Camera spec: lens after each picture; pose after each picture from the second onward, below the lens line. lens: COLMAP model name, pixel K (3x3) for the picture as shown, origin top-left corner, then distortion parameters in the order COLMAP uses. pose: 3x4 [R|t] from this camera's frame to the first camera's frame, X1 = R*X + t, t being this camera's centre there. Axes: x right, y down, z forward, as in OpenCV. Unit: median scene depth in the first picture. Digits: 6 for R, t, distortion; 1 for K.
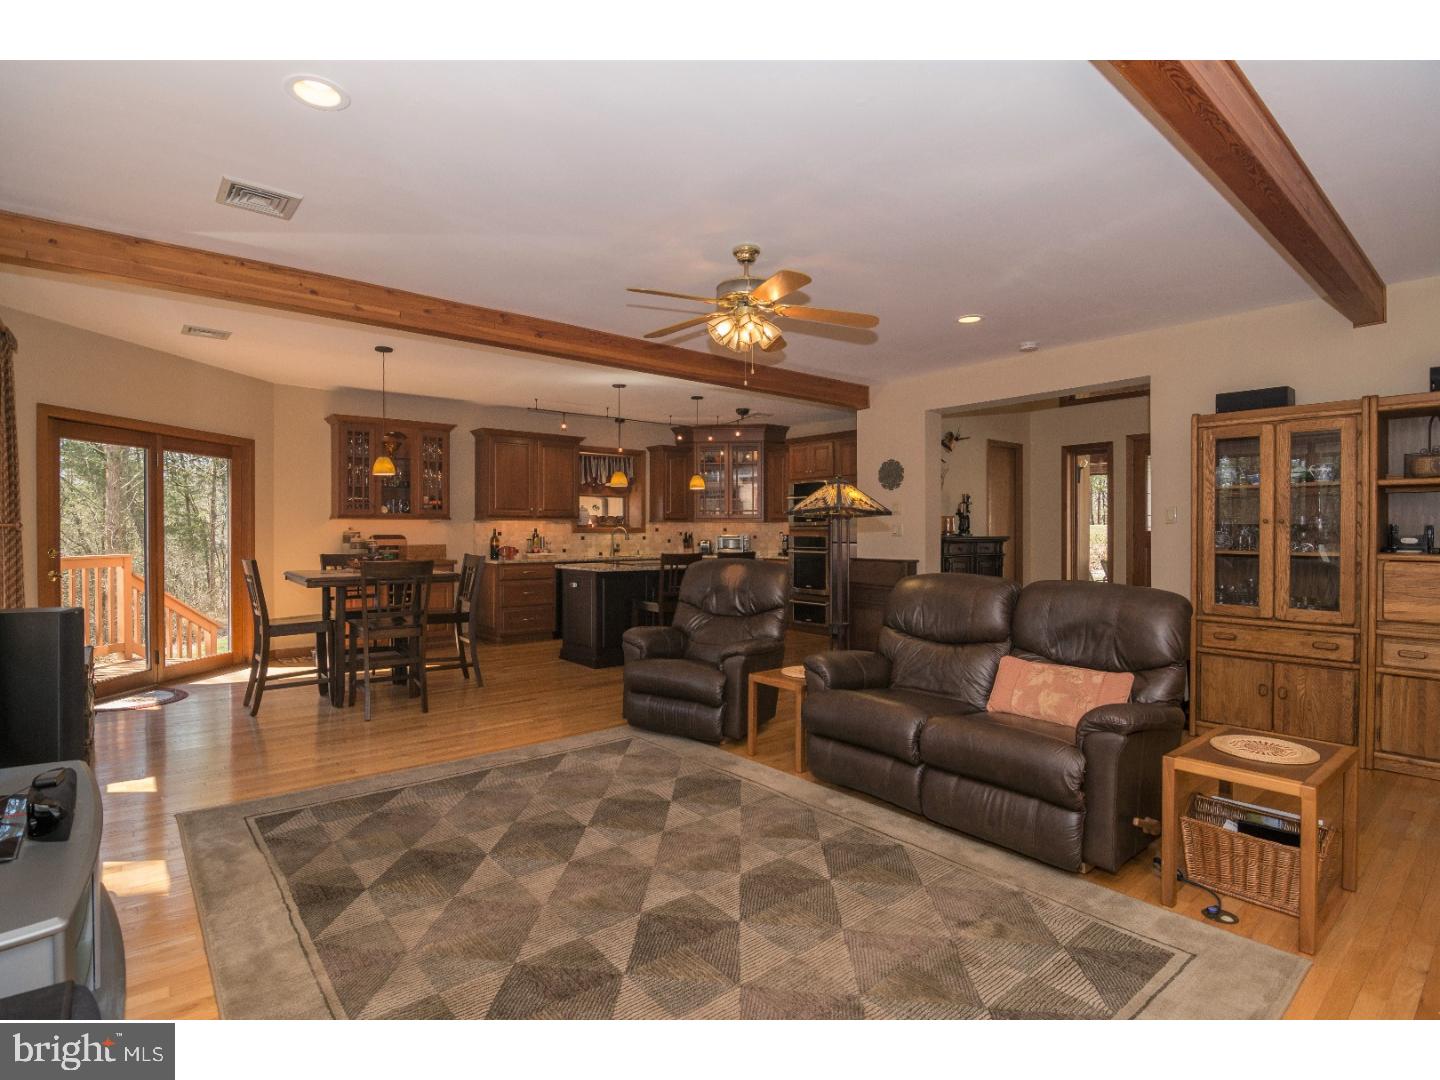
lens RADIAL K [[704.8, 0, 720.0], [0, 704.8, 540.0], [0, 0, 1]] dist [0.000371, -0.000146]
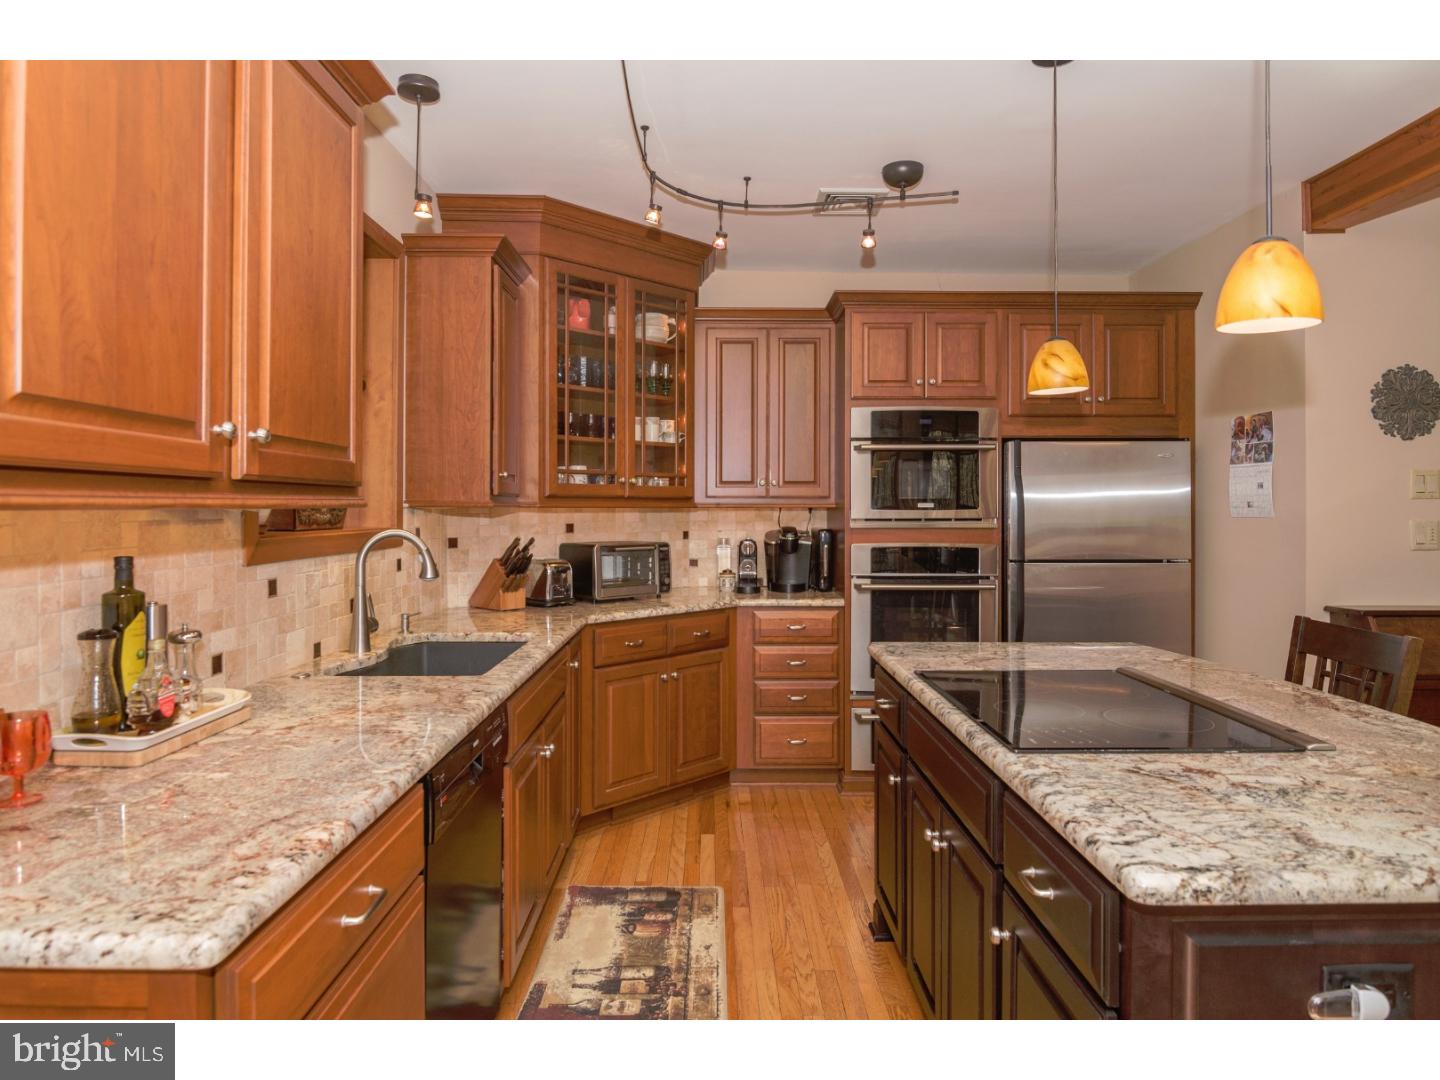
lens RADIAL K [[884.6, 0, 719.0], [0, 884.6, 509.1], [0, 0, 1]] dist [-0.000931, -0.000349]
pose [[0.643125, 0.002670, 0.765756, -0.425677], [0.008477, 0.999908, -0.010606, -0.029851], [-0.765714, 0.013312, 0.643043, 1.020504]]
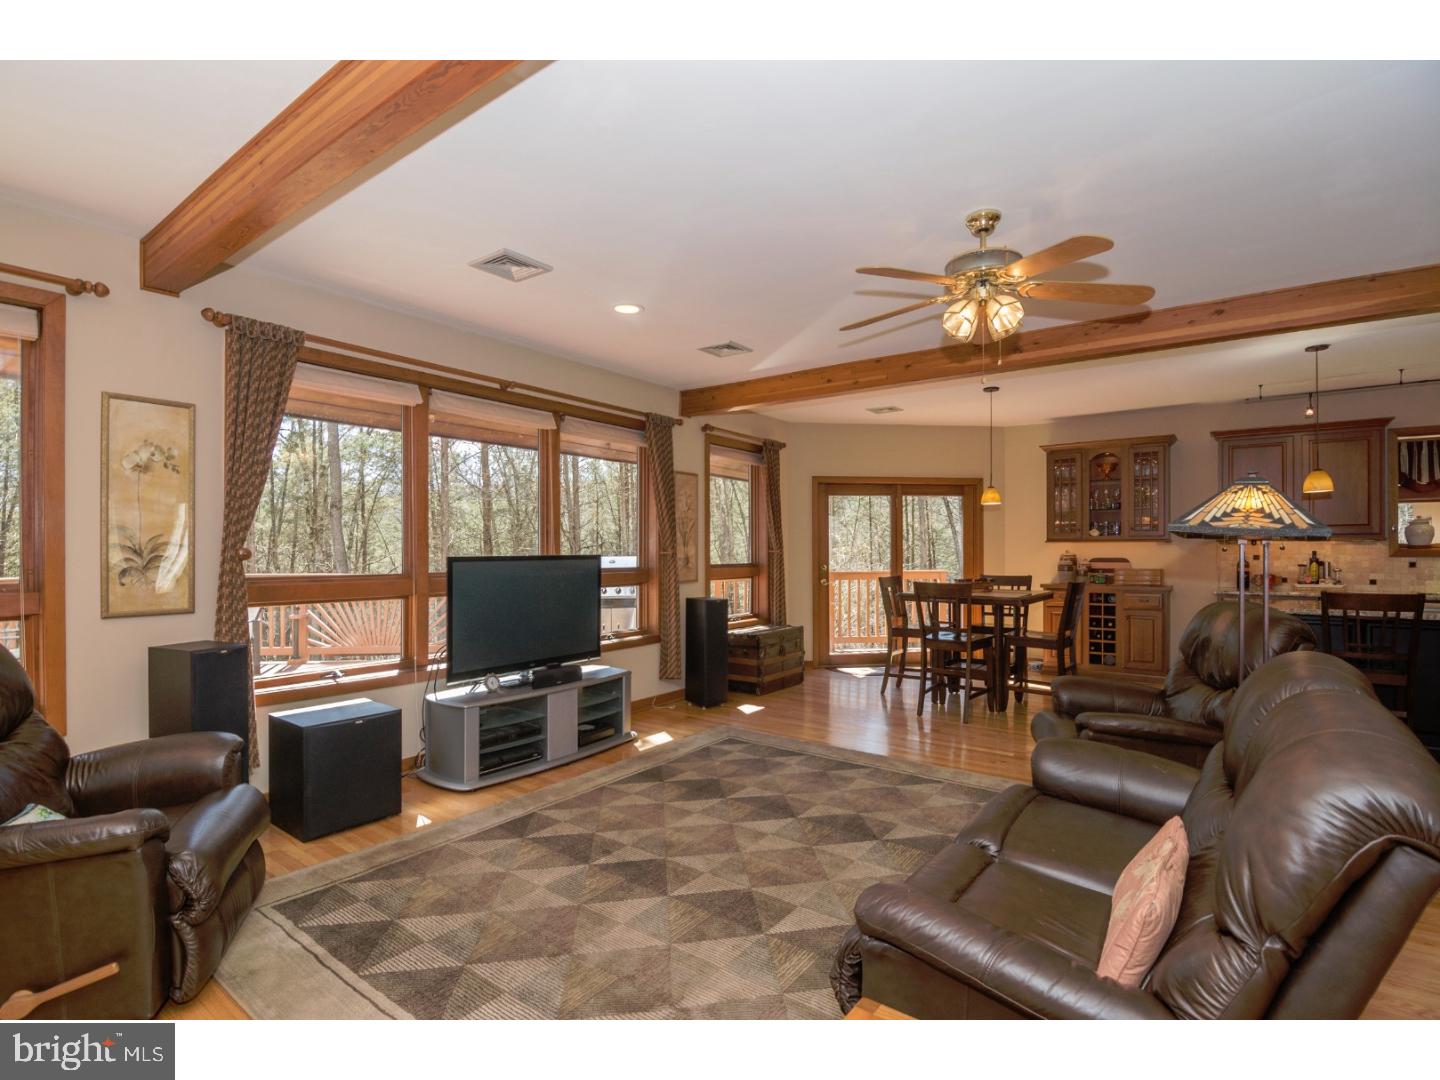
lens RADIAL K [[717.7, 0, 720.0], [0, 717.7, 540.0], [0, 0, 1]] dist [-0.029530, -0.000470]
pose [[0.228825, -0.014040, -0.973366, 0.419150], [-0.011756, 0.999783, -0.017185, -0.009783], [0.973397, 0.015375, 0.228610, 0.280656]]
